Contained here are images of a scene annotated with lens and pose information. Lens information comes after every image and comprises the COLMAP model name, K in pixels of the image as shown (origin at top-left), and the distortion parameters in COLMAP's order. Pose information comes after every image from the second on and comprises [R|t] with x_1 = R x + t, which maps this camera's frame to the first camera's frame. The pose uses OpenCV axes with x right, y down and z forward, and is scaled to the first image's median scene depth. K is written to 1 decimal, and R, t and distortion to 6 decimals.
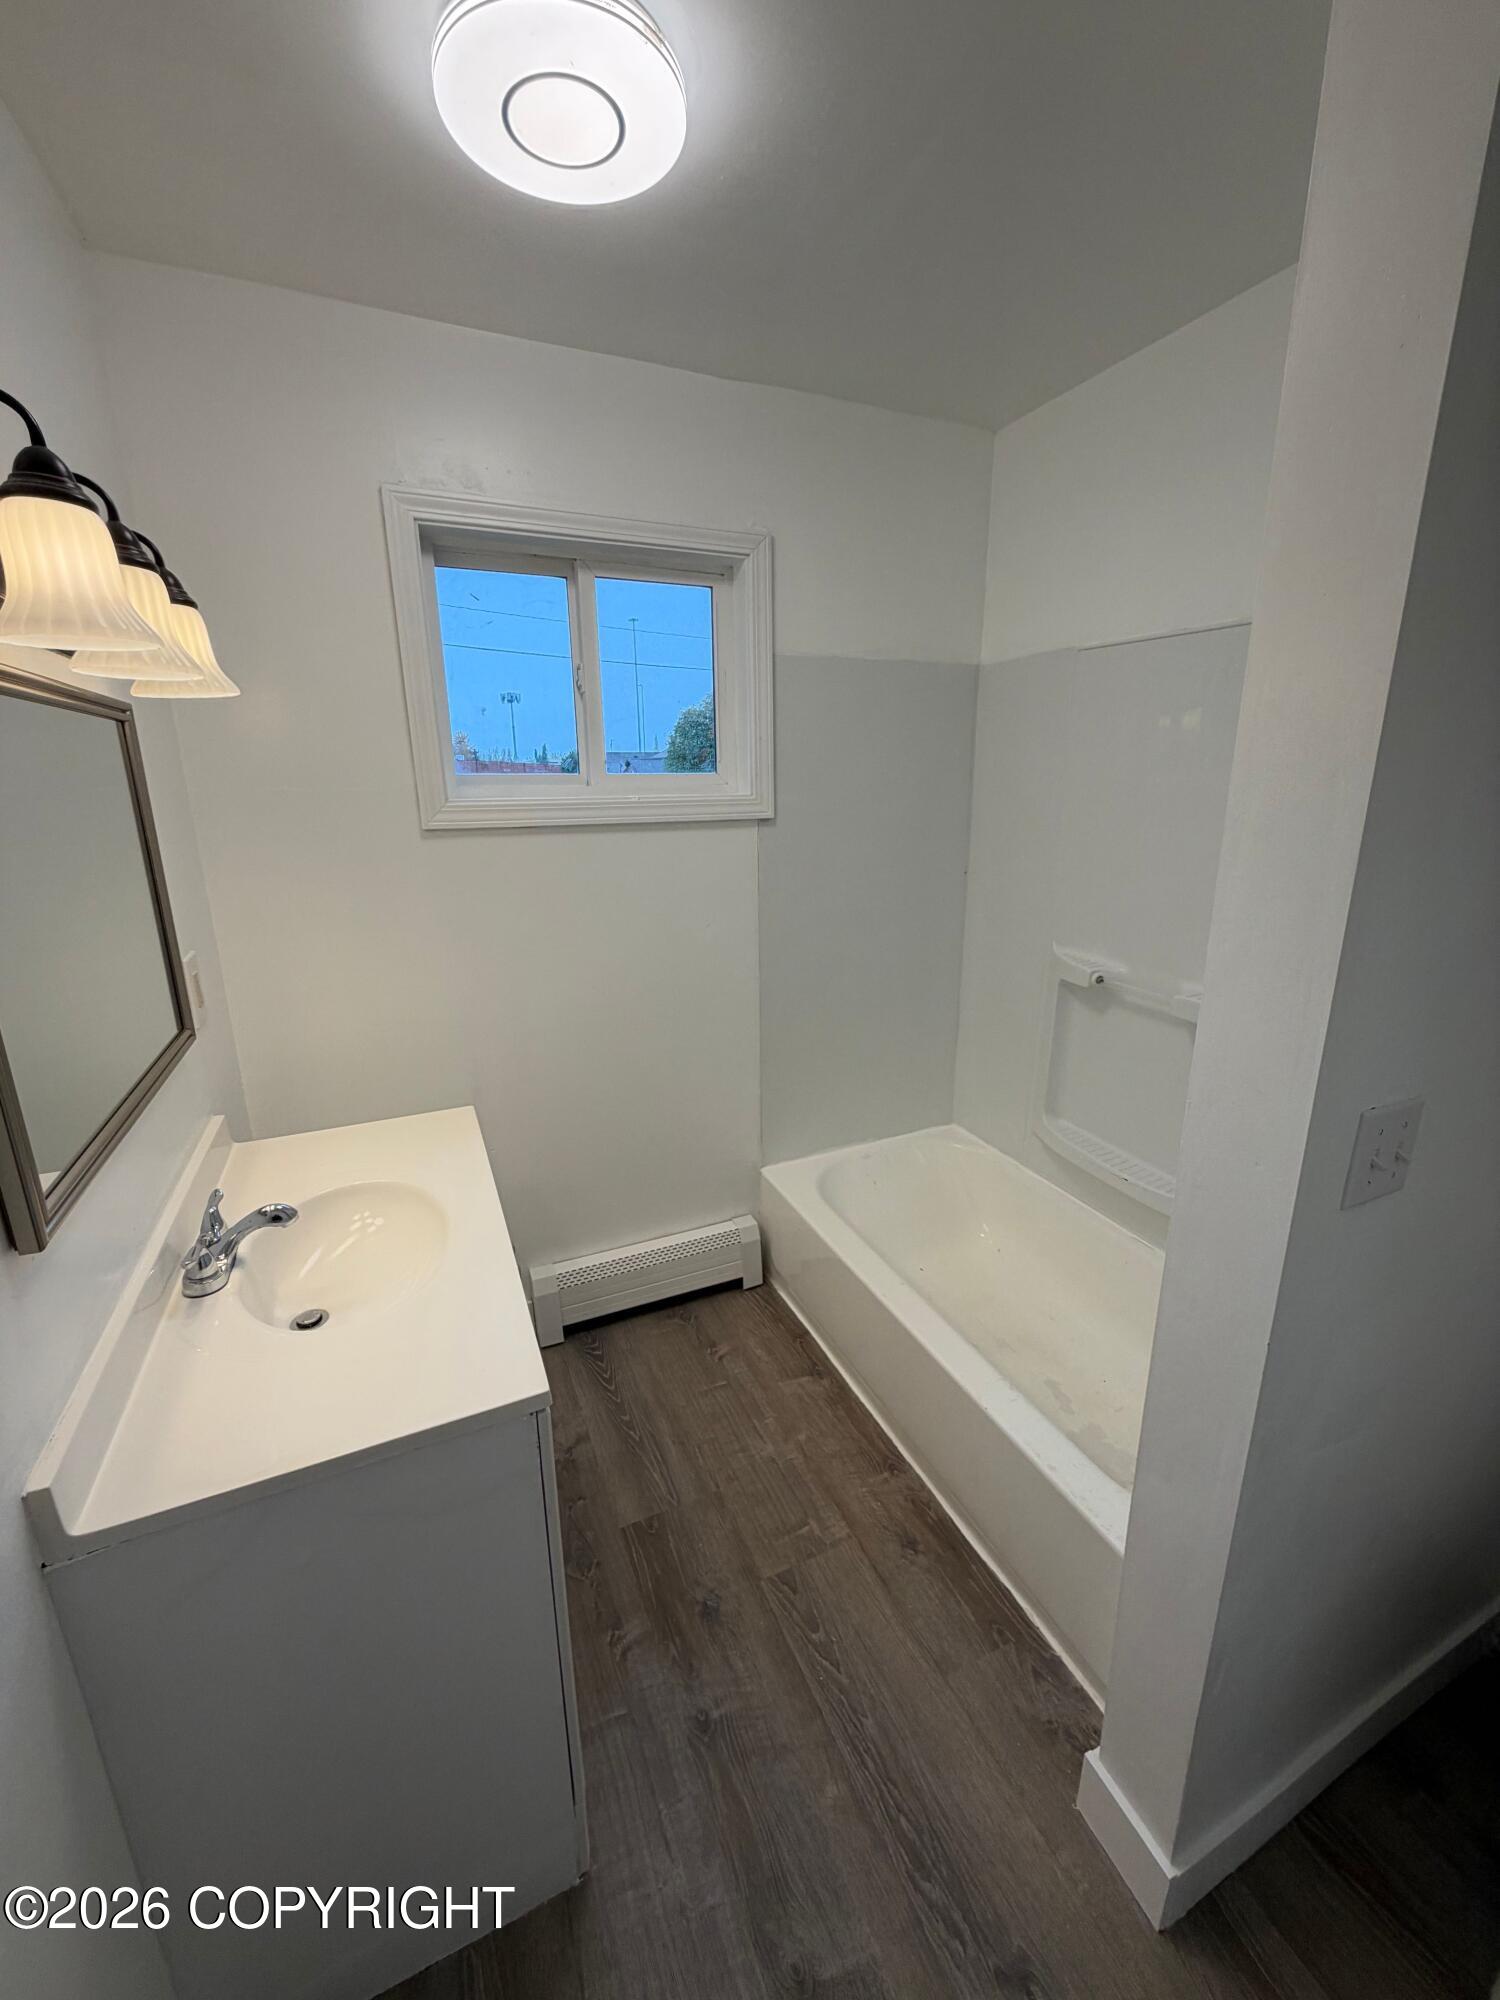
lens RADIAL K [[794.0, 0, 752.0], [0, 794.0, 991.5], [0, 0, 1]] dist [-0.000492, 0.000220]
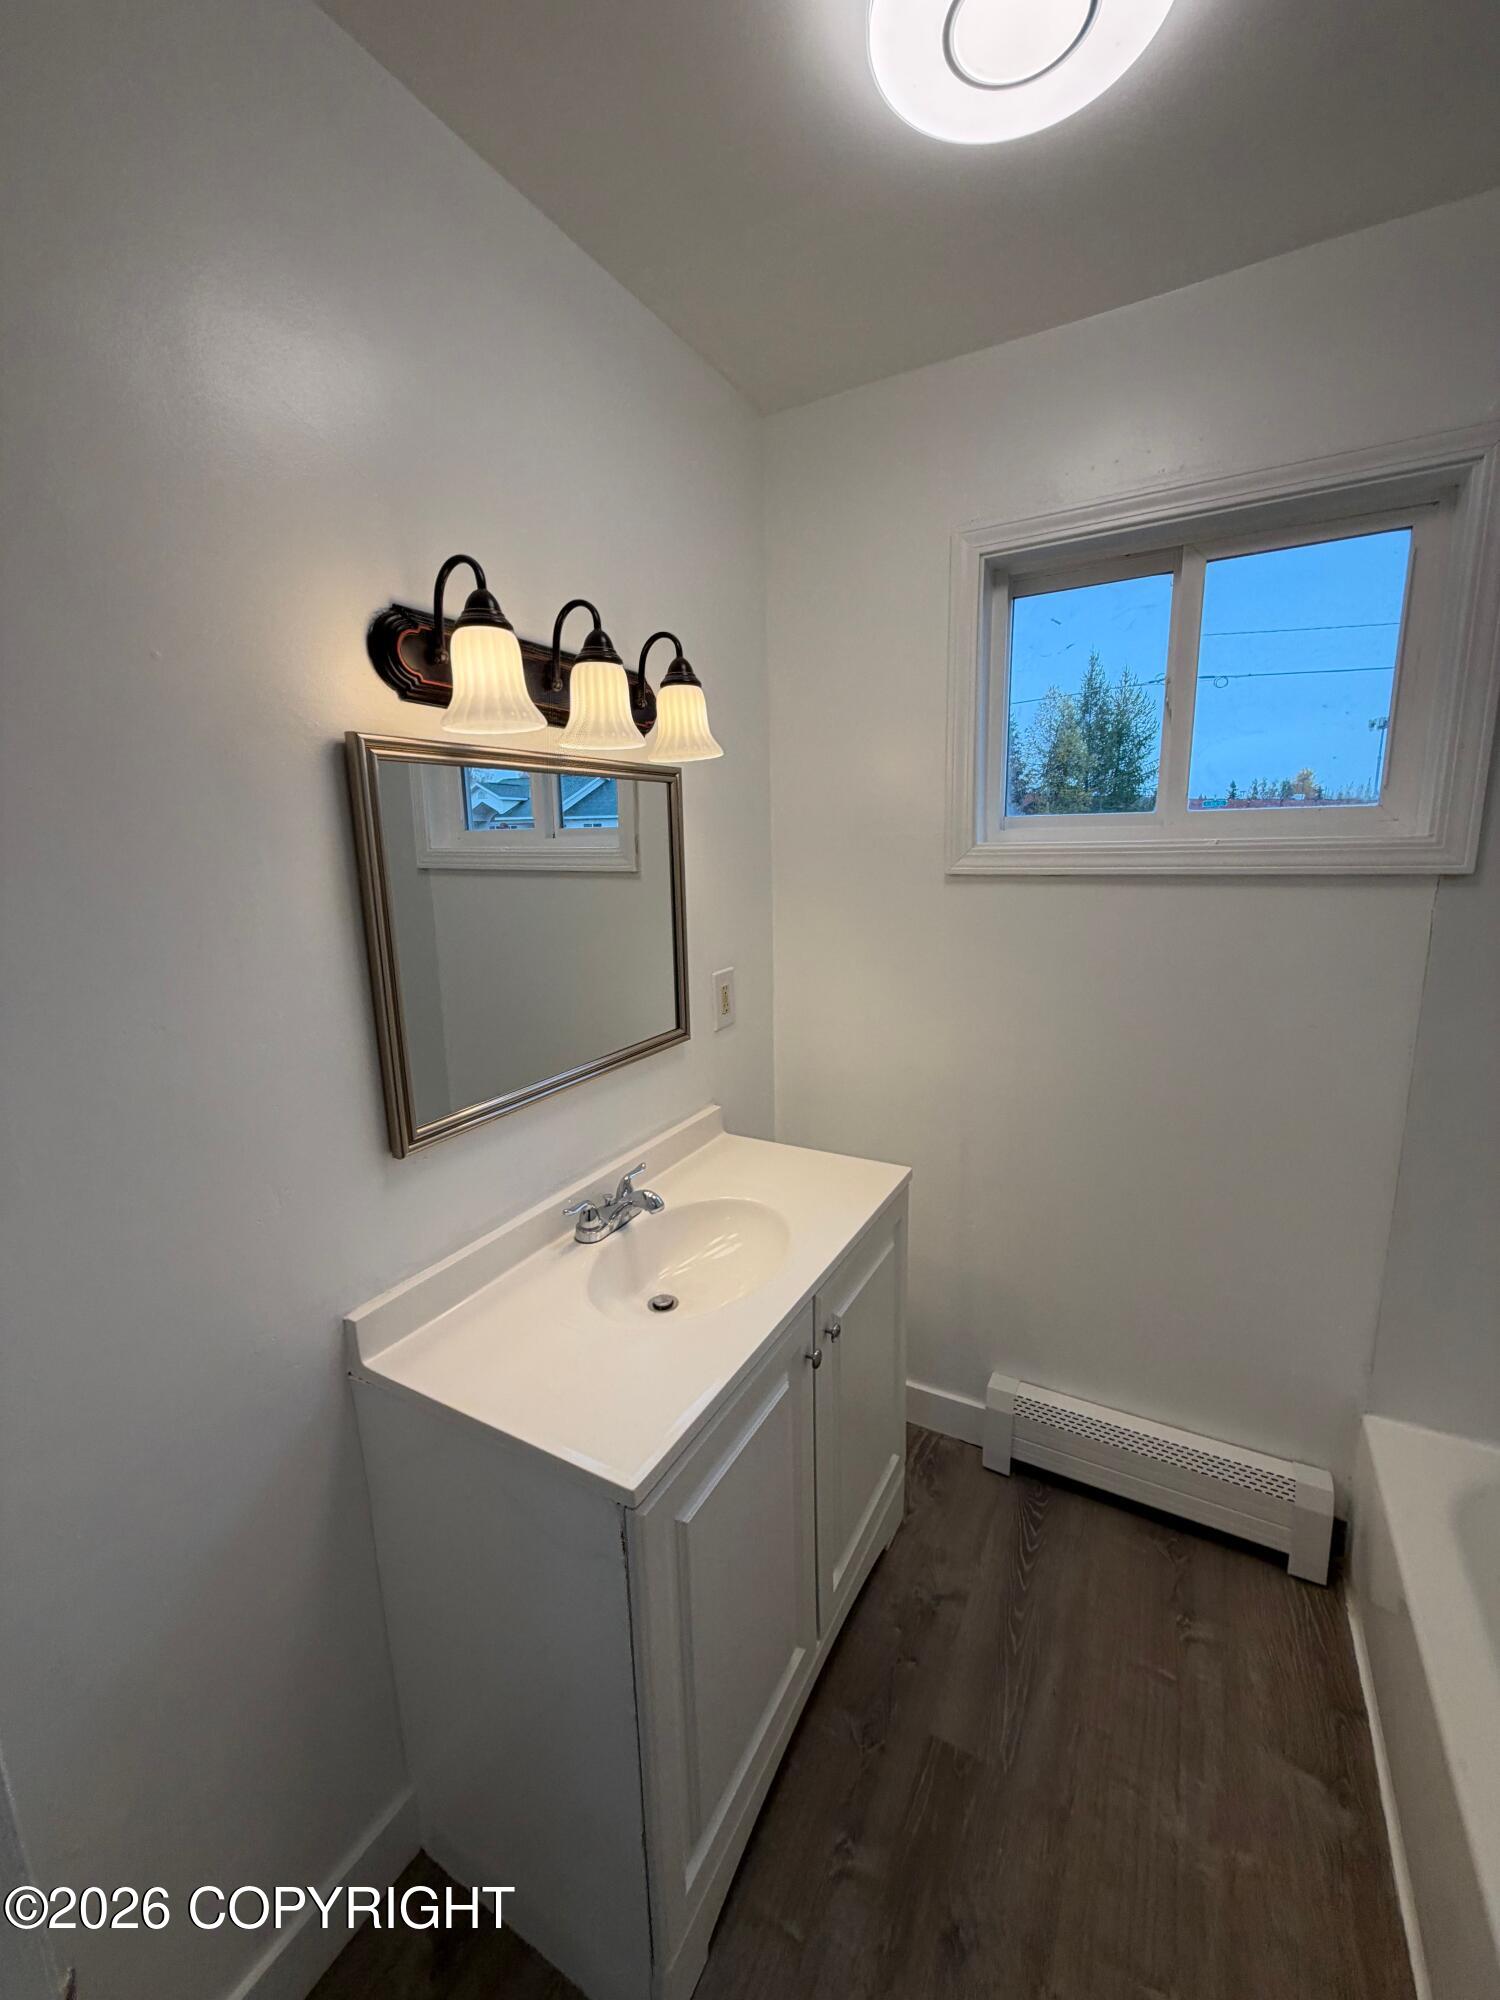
lens RADIAL K [[794.0, 0, 754.0], [0, 794.0, 992.7], [0, 0, 1]] dist [-0.000492, 0.000220]
pose [[0.598385, 0.148532, -0.787320, 0.221793], [-0.188328, 0.981209, 0.041976, -0.057941], [0.778761, 0.123156, 0.615113, 0.236006]]
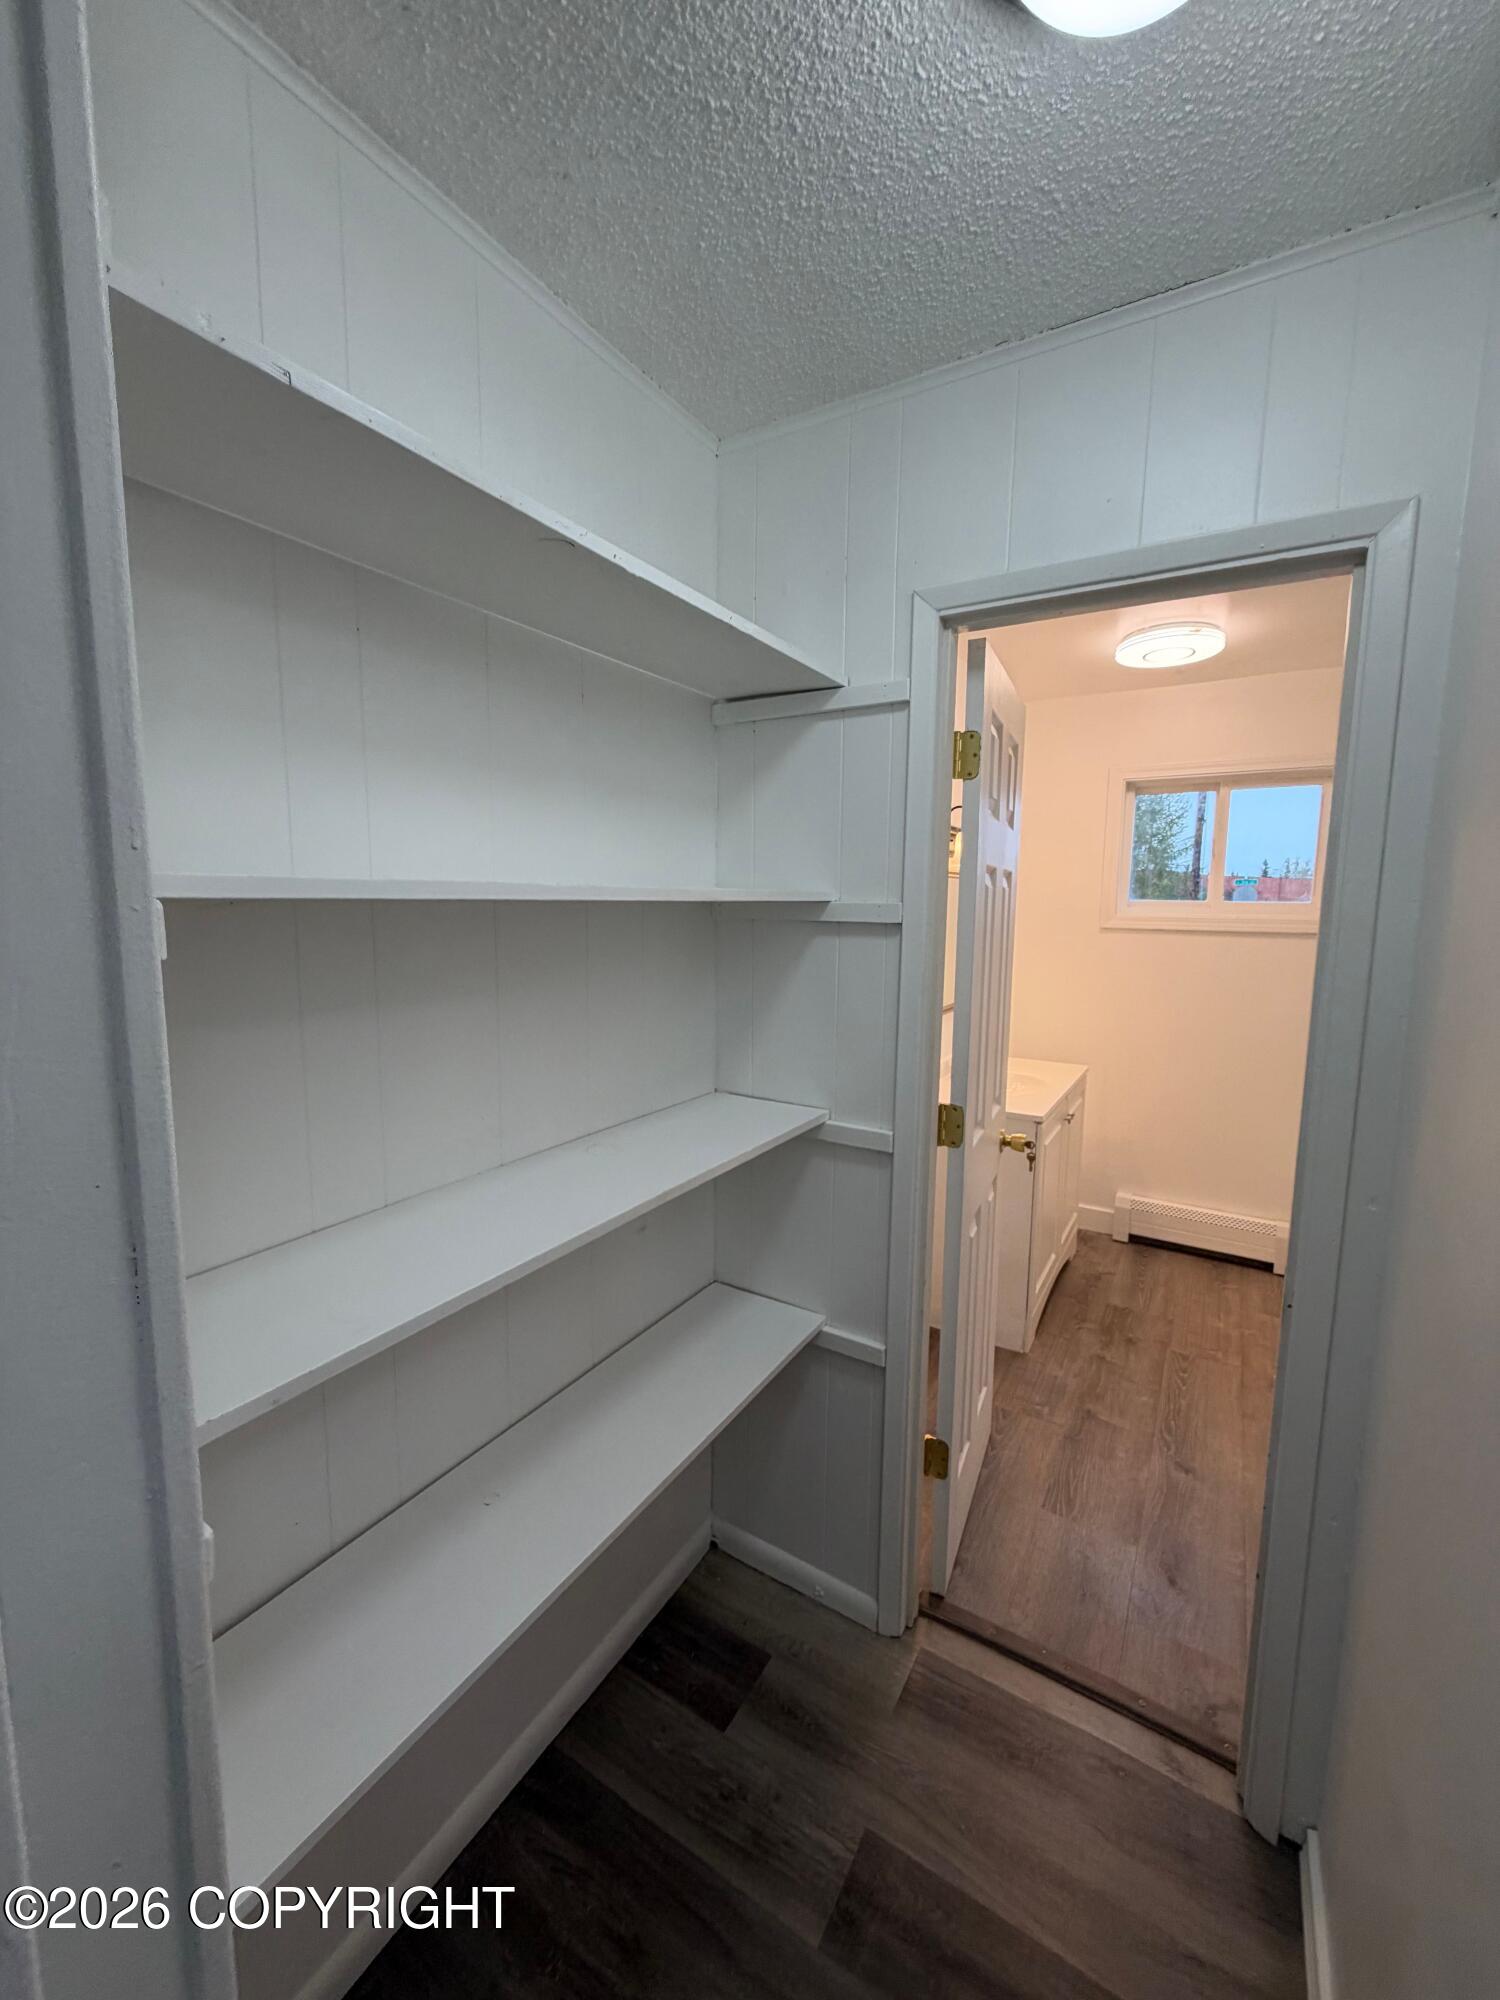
lens RADIAL K [[794.0, 0, 757.3], [0, 794.0, 997.4], [0, 0, 1]] dist [-0.000492, 0.000220]
pose [[0.571547, 0.115426, -0.812410, 0.682353], [-0.225274, 0.974088, -0.020087, 0.183336], [0.789041, 0.194495, 0.582740, -0.735447]]
